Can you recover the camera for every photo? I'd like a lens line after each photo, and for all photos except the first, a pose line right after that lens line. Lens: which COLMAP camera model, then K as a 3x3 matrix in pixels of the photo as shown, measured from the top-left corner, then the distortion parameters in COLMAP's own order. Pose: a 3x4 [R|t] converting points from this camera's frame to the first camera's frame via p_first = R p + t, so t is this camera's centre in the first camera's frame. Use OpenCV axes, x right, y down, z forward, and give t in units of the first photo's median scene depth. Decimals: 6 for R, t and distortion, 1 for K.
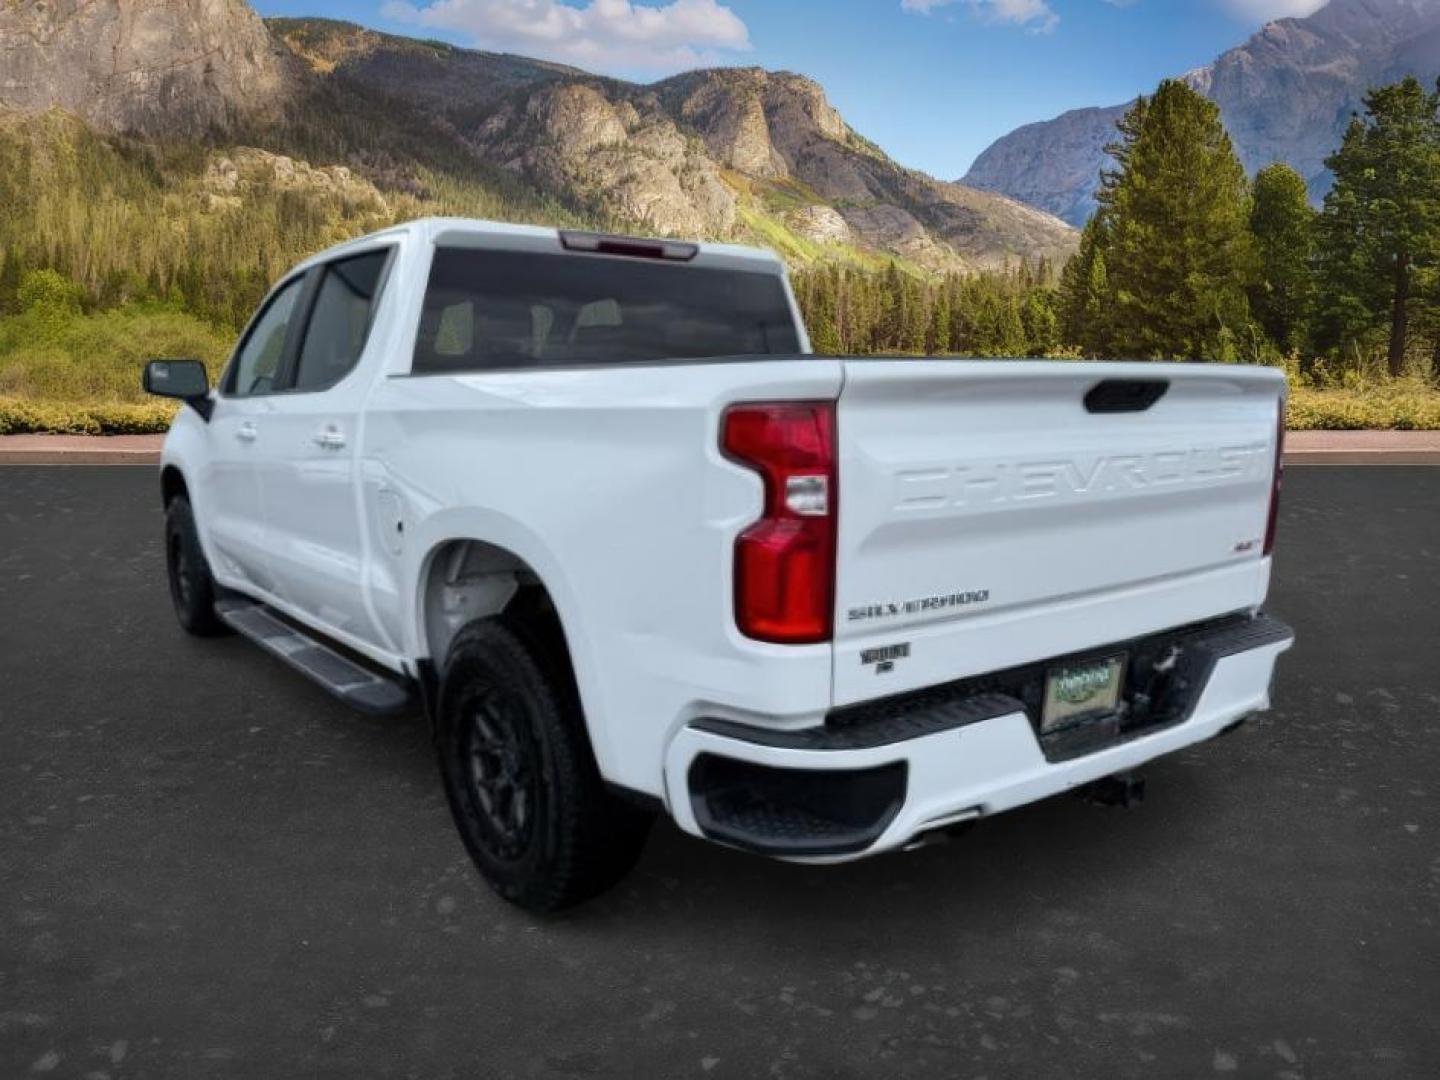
lens RADIAL K [[1030.1, 0, 733.6], [0, 1030.1, 608.0], [0, 0, 1]] dist [0.027935, -0.037306]
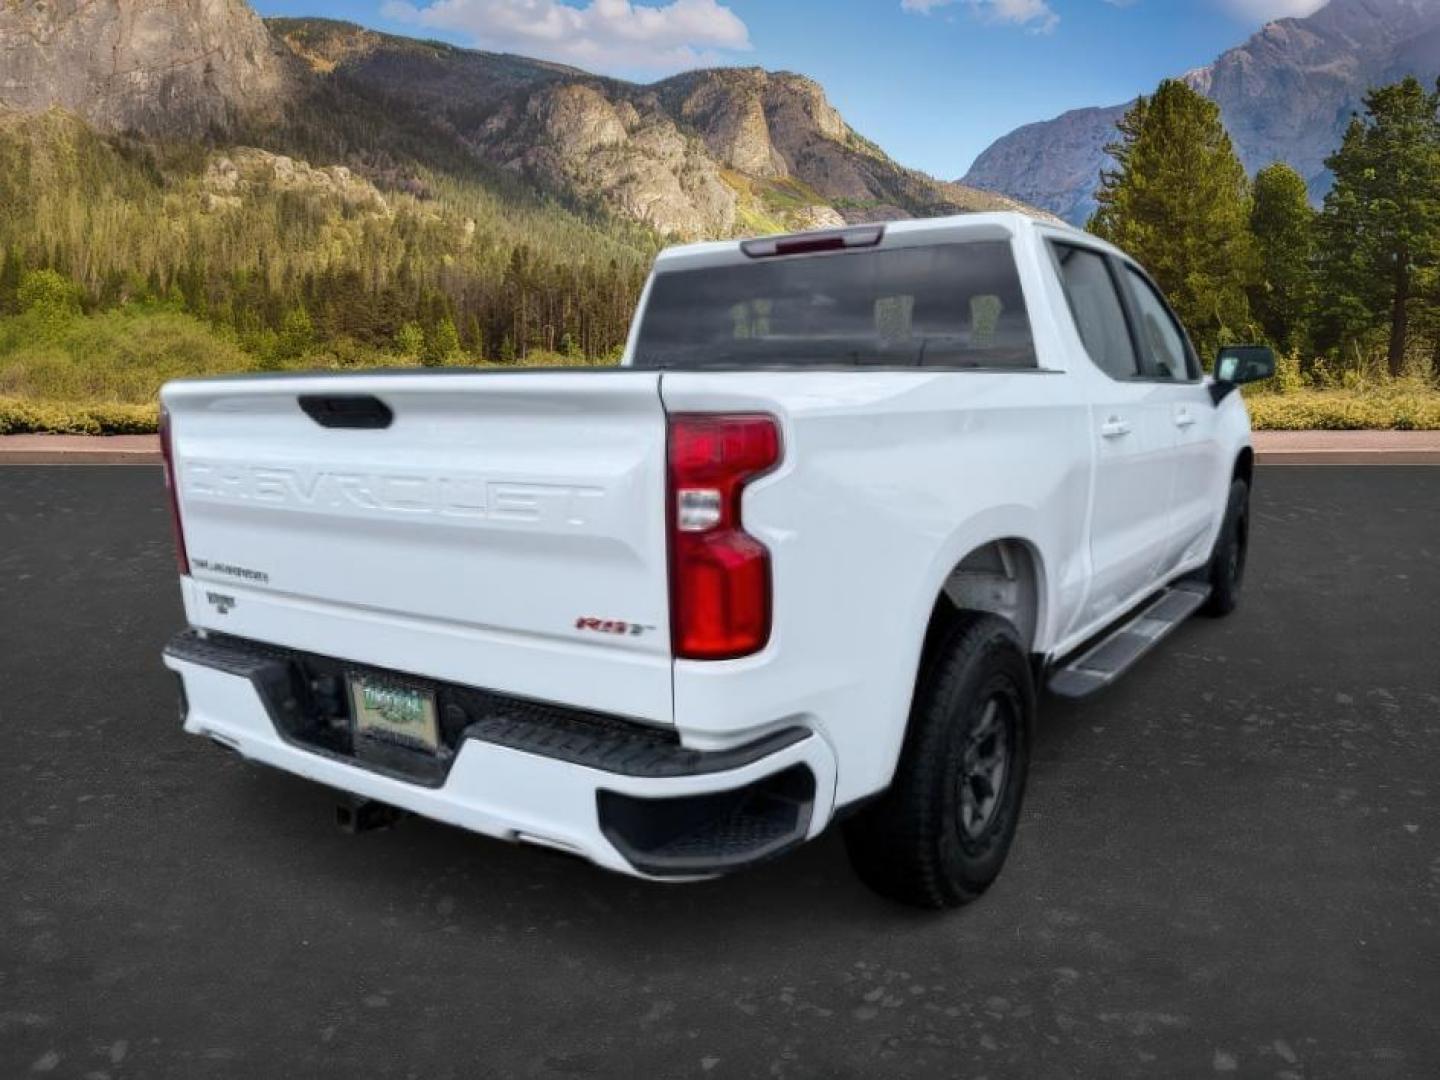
lens RADIAL K [[1030.1, 0, 705.1], [0, 1030.1, 634.7], [0, 0, 1]] dist [0.027935, -0.037306]
pose [[0.299226, 0.224348, -0.927433, 1.398483], [-0.182096, 0.967529, 0.175296, -0.229686], [0.936646, 0.116429, 0.330362, 1.006338]]
